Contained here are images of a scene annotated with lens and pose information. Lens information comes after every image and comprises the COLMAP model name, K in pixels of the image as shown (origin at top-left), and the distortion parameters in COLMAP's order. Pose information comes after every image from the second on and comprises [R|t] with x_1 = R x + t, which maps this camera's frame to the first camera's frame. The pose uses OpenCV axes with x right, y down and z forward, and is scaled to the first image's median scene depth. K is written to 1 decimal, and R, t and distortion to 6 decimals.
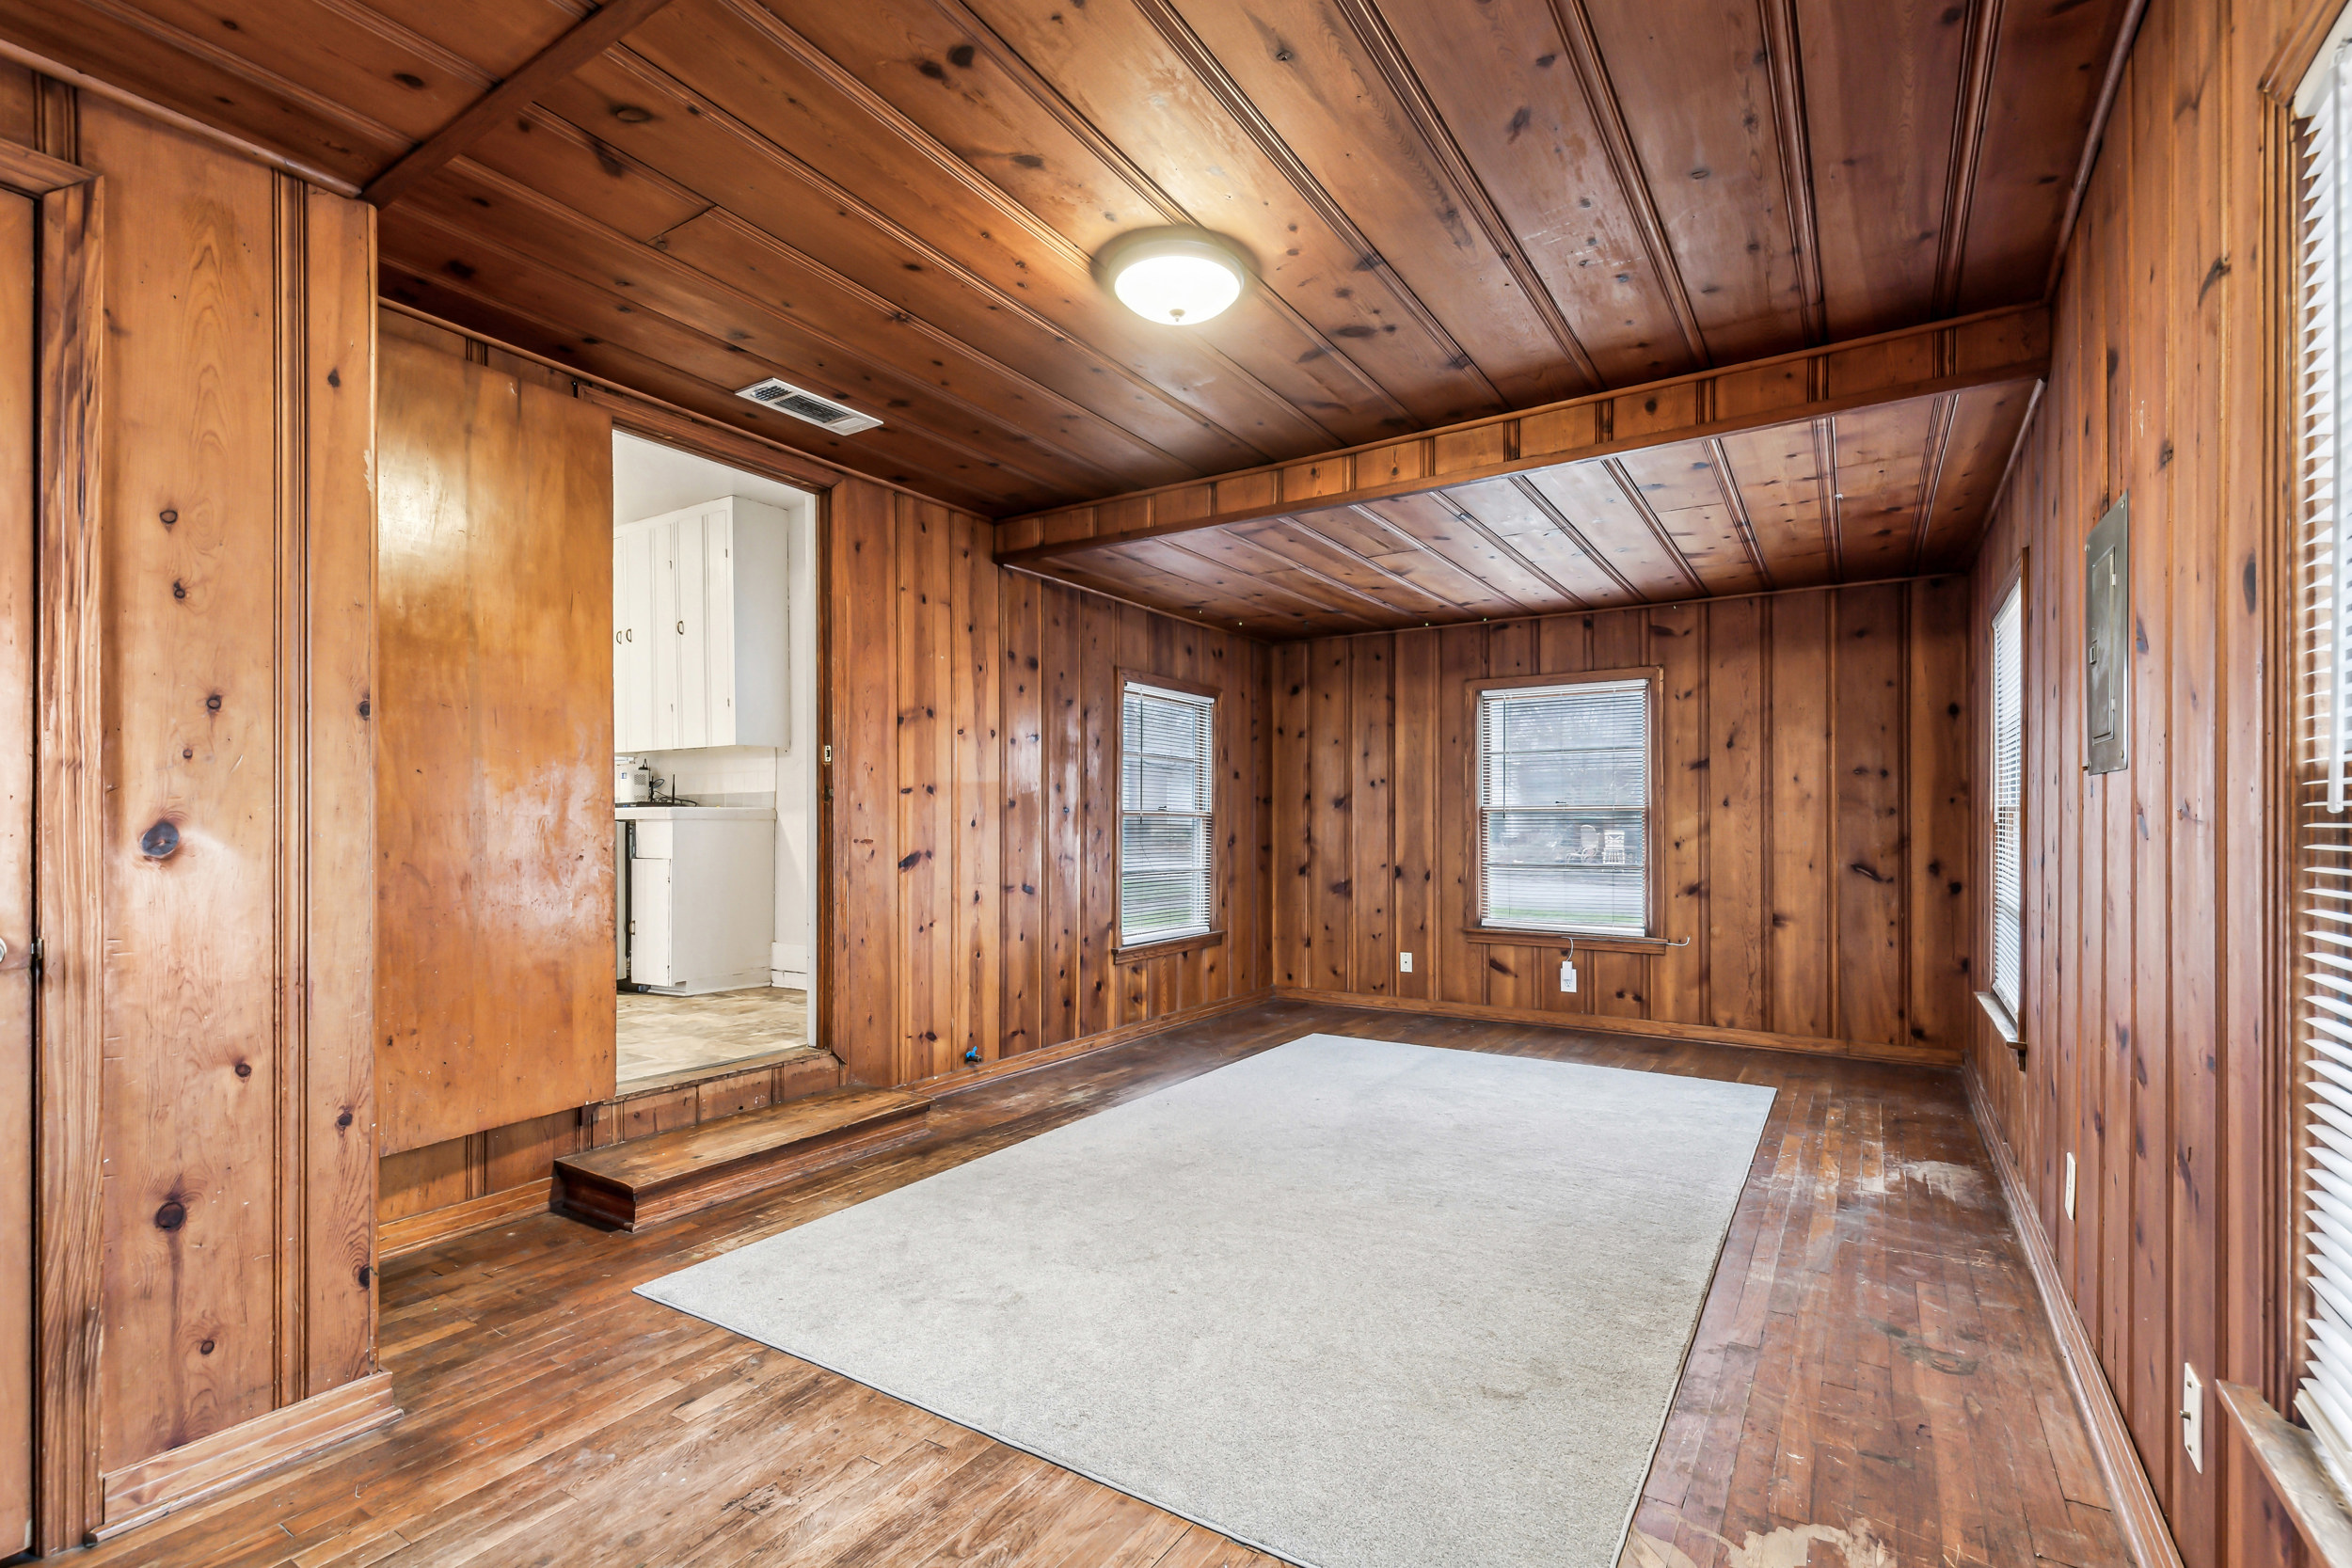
lens RADIAL K [[1067.5, 0, 1187.9], [0, 1067.5, 829.9], [0, 0, 1]] dist [0.017036, -0.000386]
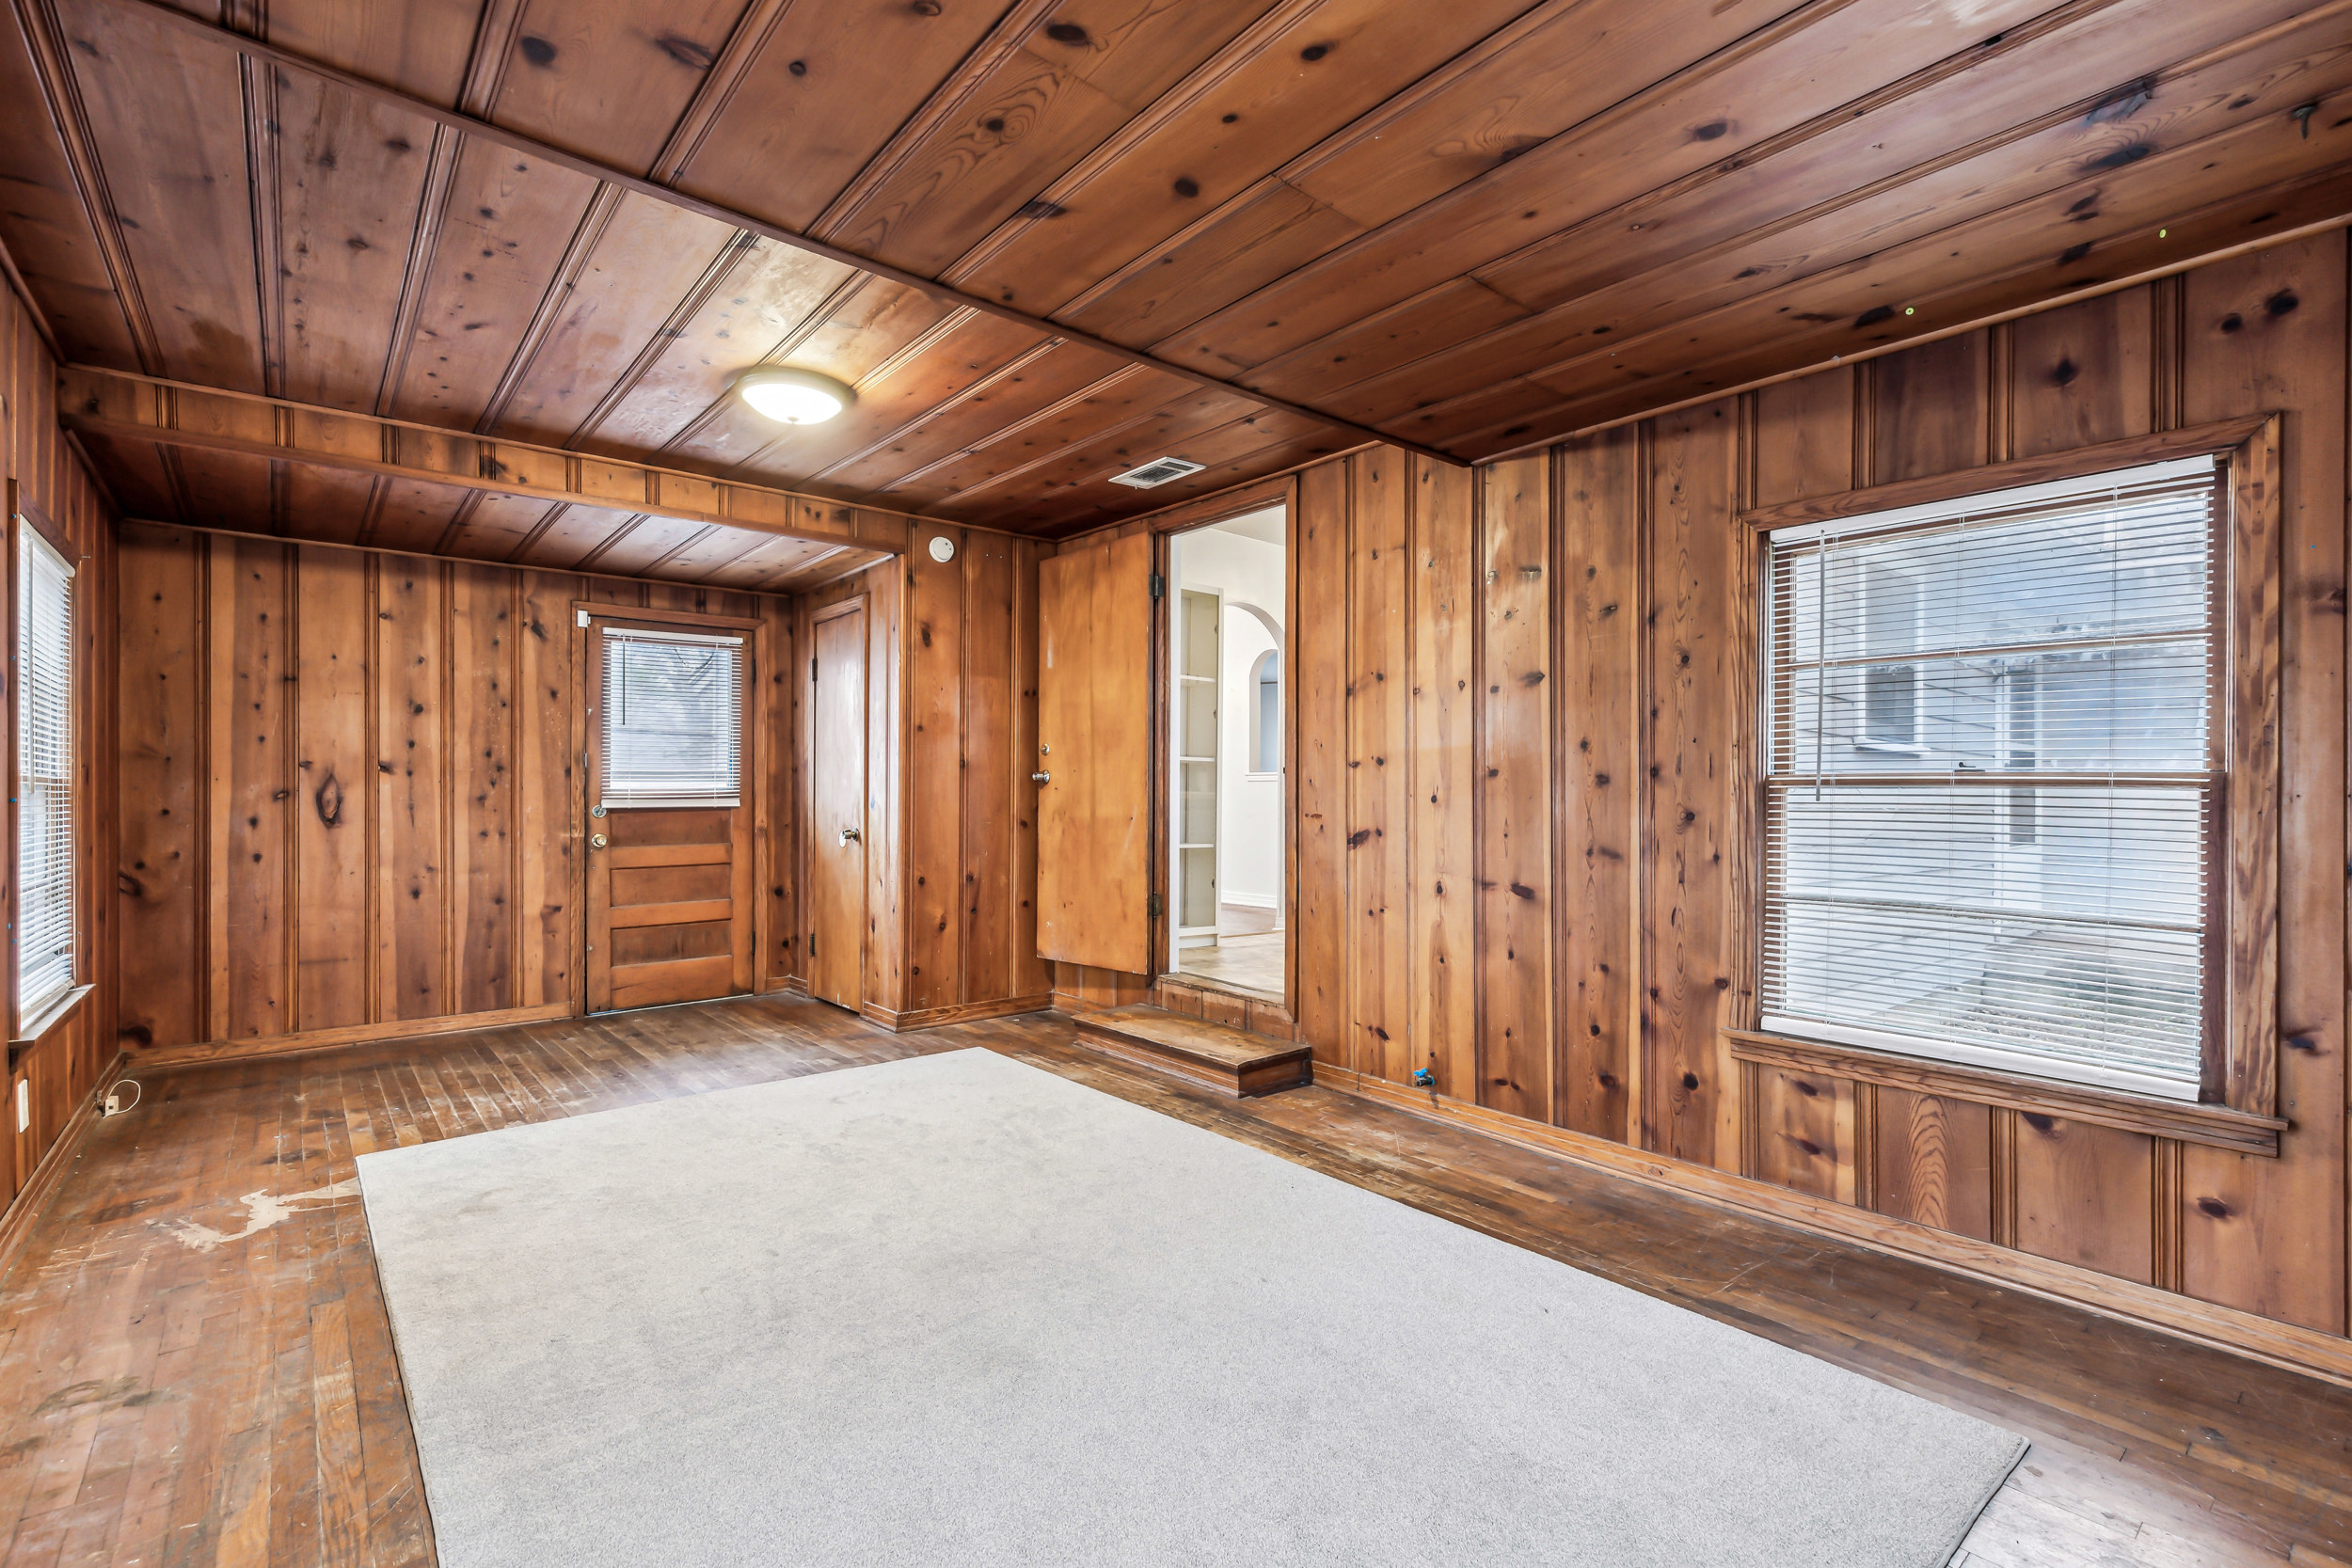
lens RADIAL K [[1052.5, 0, 1187.9], [0, 1052.5, 805.7], [0, 0, 1]] dist [0.015311, -0.000065]
pose [[-0.293964, 0.010801, -0.955755, 0.654132], [-0.006079, 0.999895, 0.013169, -0.010771], [0.955797, 0.009681, -0.293867, 1.093799]]
